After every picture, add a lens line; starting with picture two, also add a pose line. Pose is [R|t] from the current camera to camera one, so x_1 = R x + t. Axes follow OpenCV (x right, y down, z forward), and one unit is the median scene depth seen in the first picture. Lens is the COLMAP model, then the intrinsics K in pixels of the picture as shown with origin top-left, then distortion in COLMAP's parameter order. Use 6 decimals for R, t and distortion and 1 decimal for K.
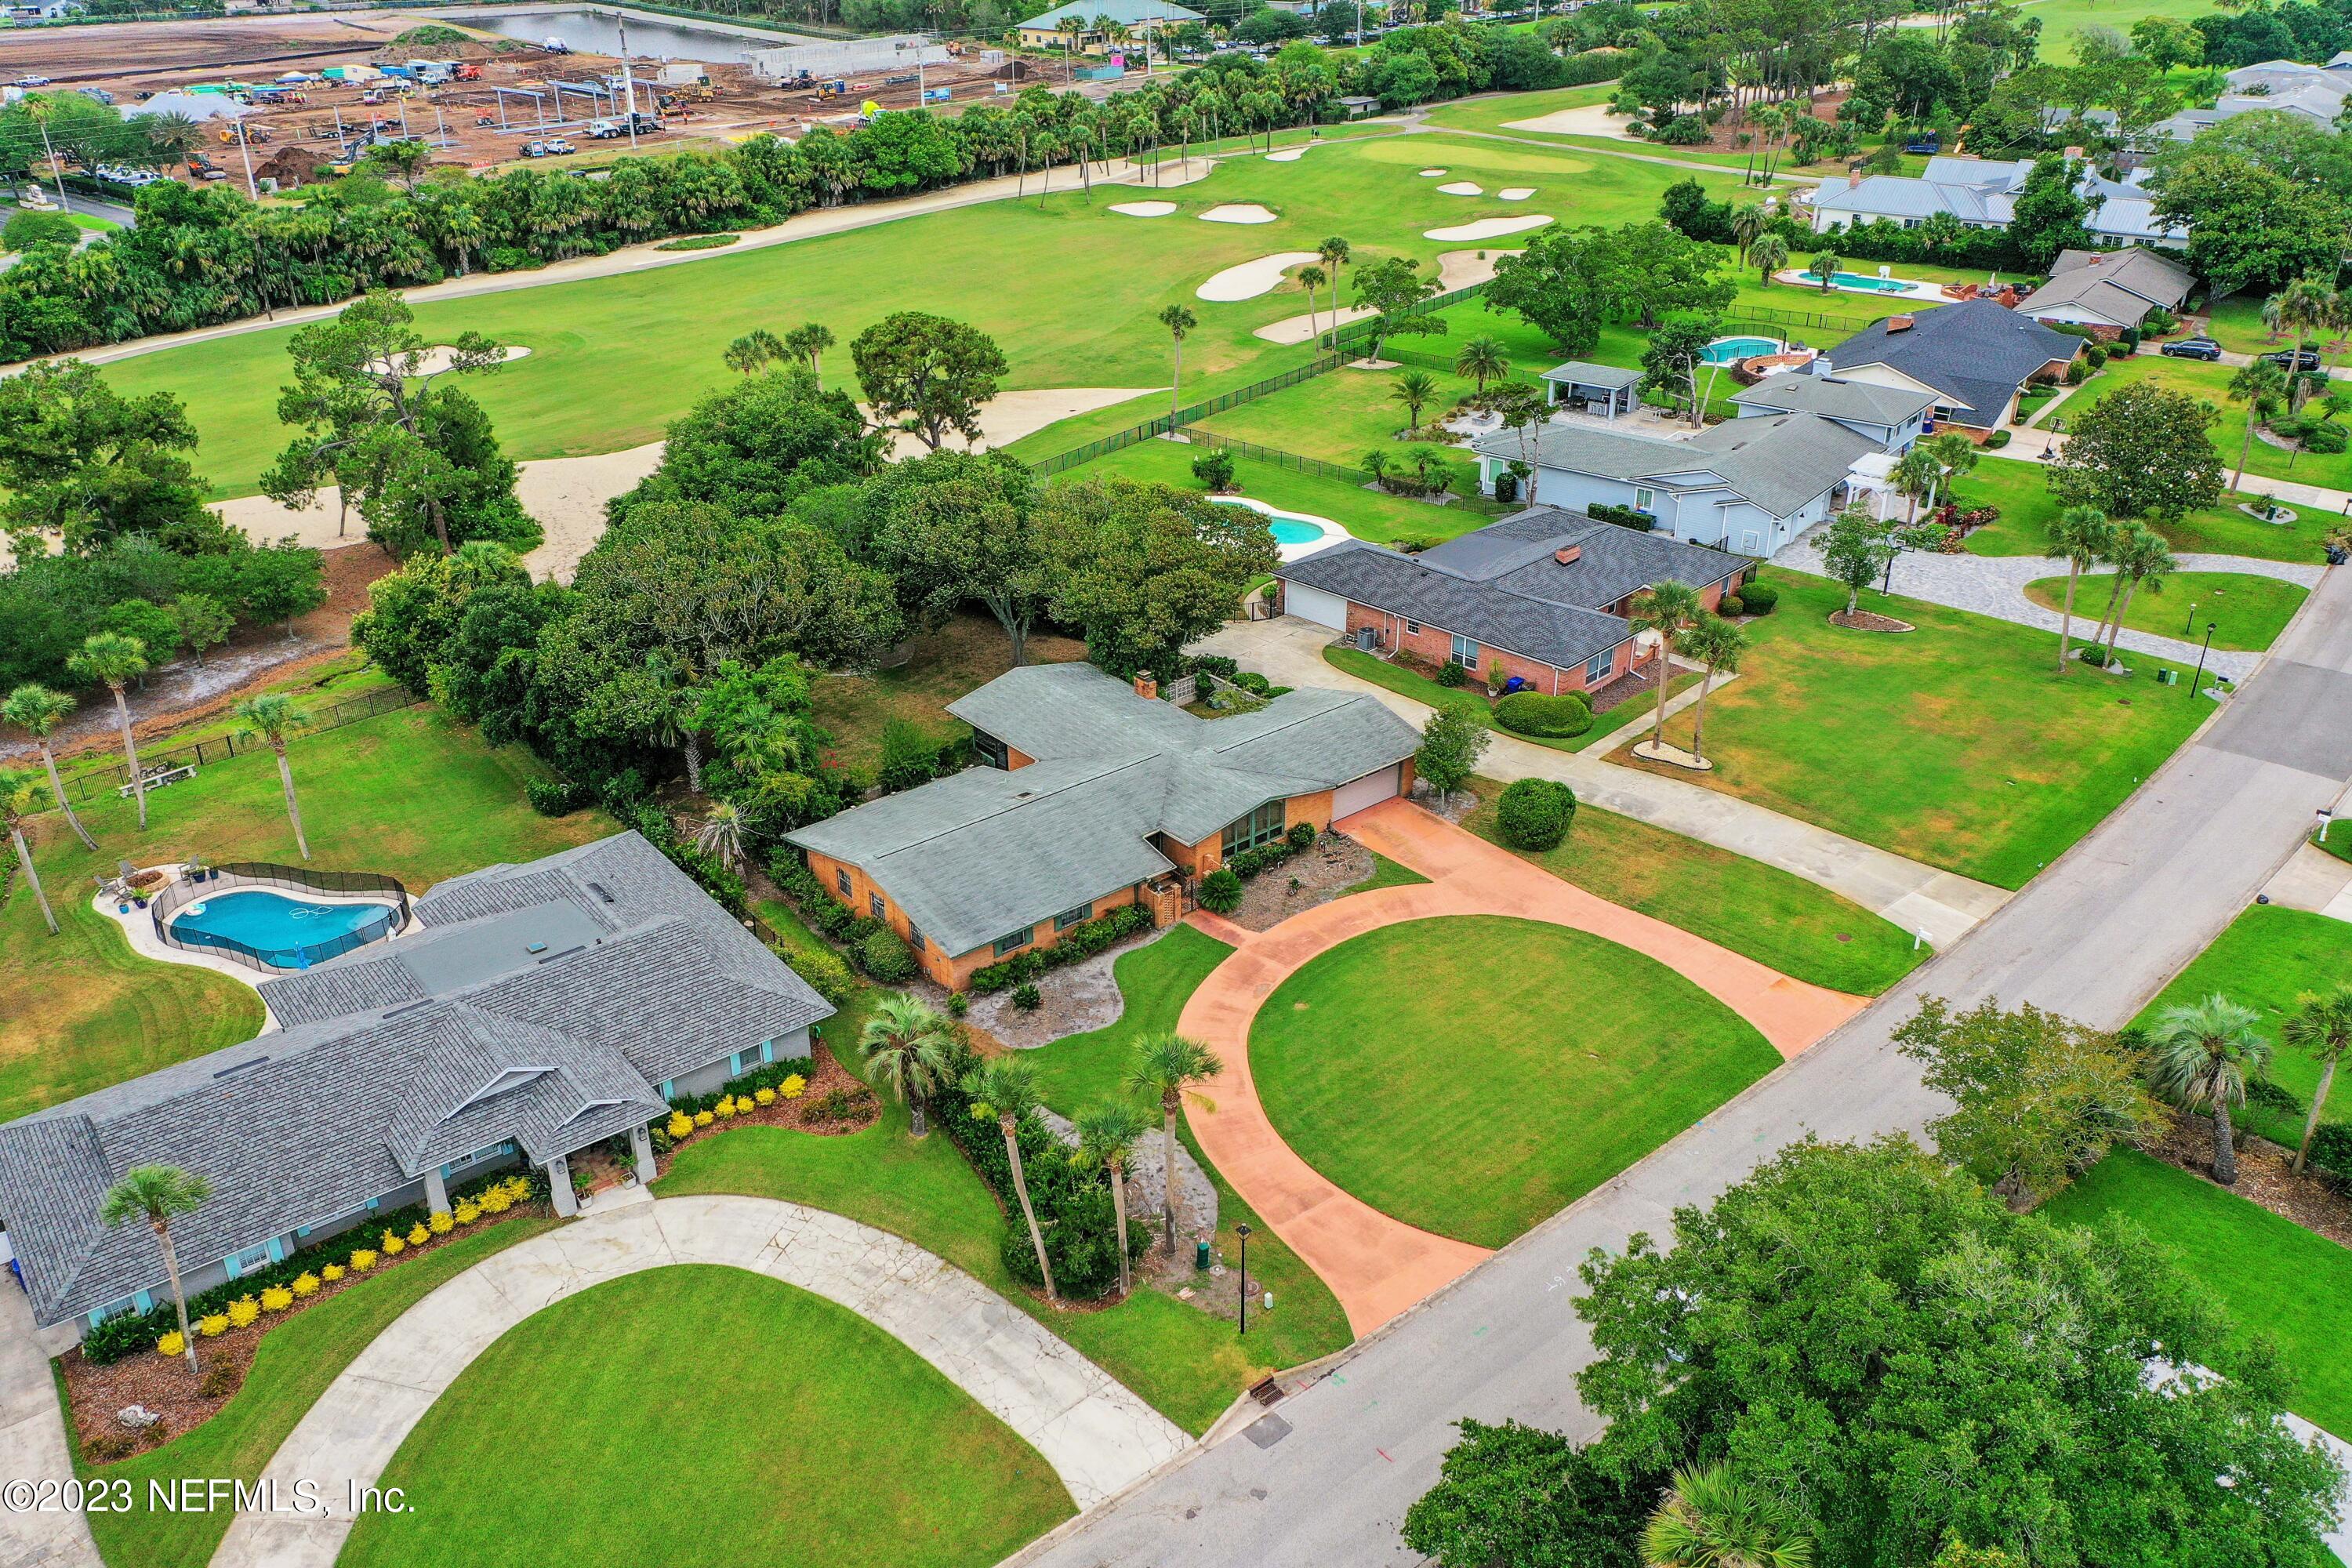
lens RADIAL K [[1954.4, 0, 1174.8], [0, 1954.4, 663.7], [0, 0, 1]] dist [0.019140, 0.002327]
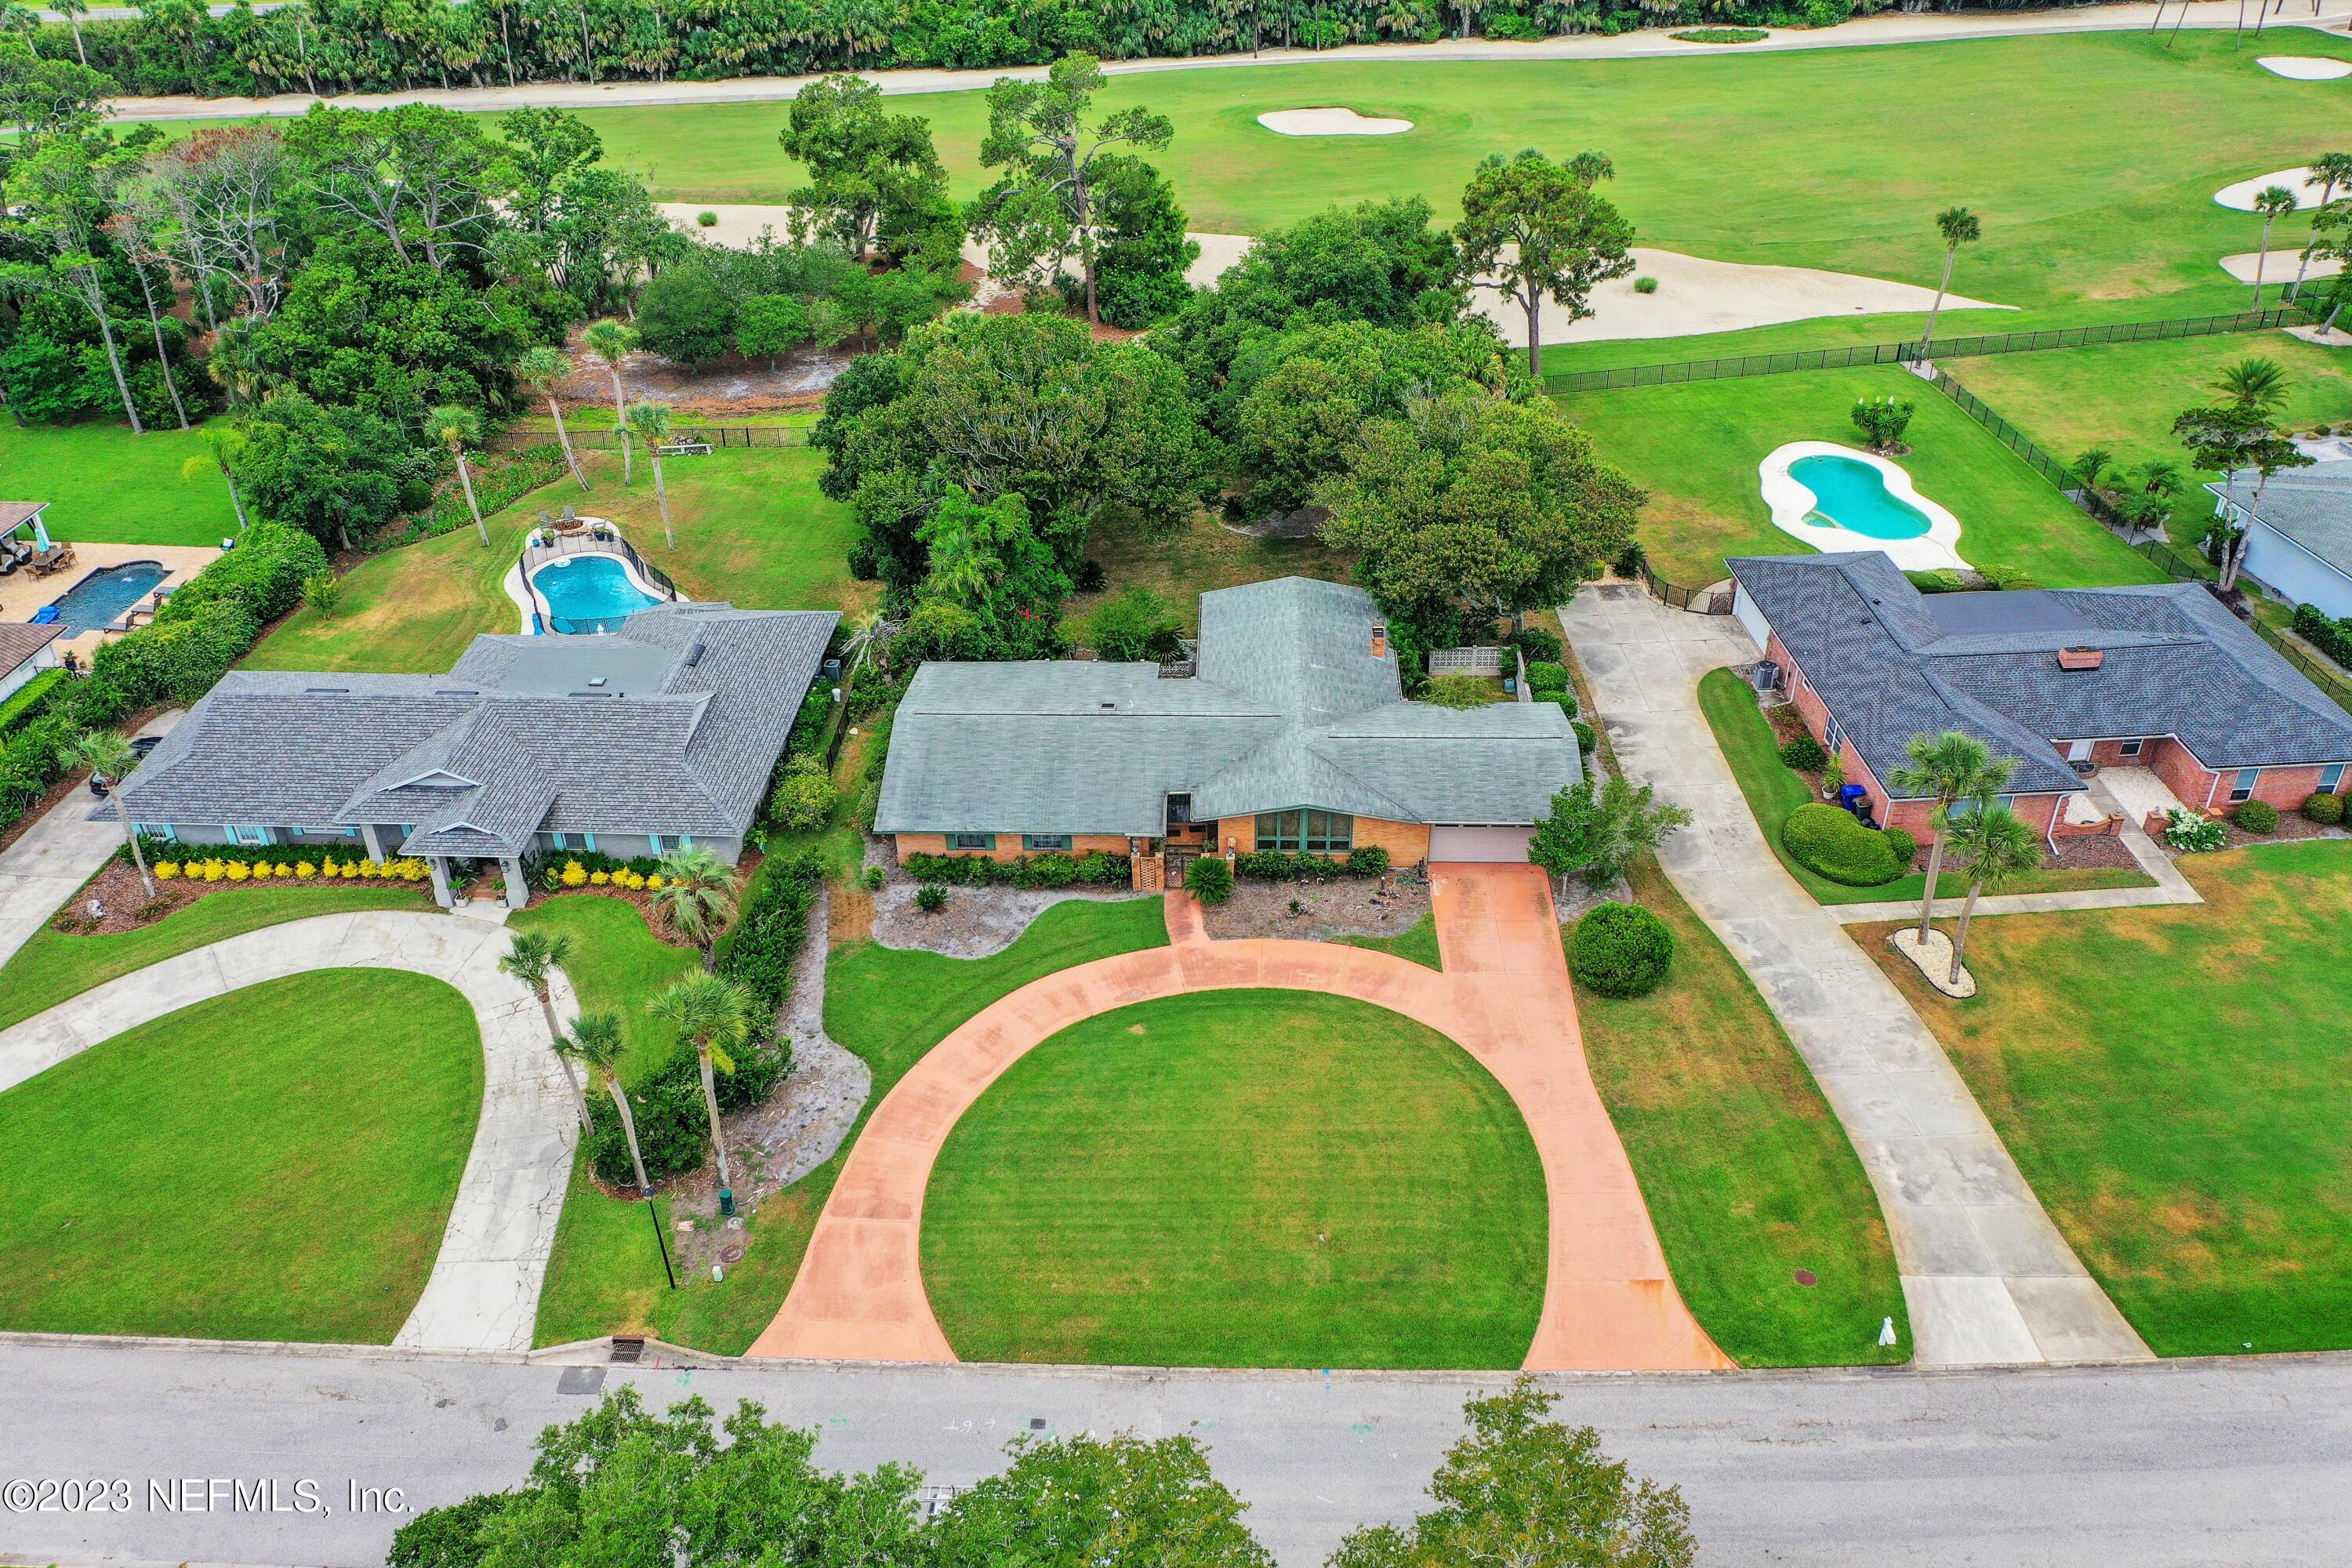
lens RADIAL K [[1954.4, 0, 1174.8], [0, 1954.4, 663.7], [0, 0, 1]] dist [0.019140, 0.002327]
pose [[0.740413, 0.329892, -0.585627, 0.491951], [-0.252417, 0.943970, 0.212618, -0.161123], [0.622955, -0.009603, 0.782198, 0.275316]]
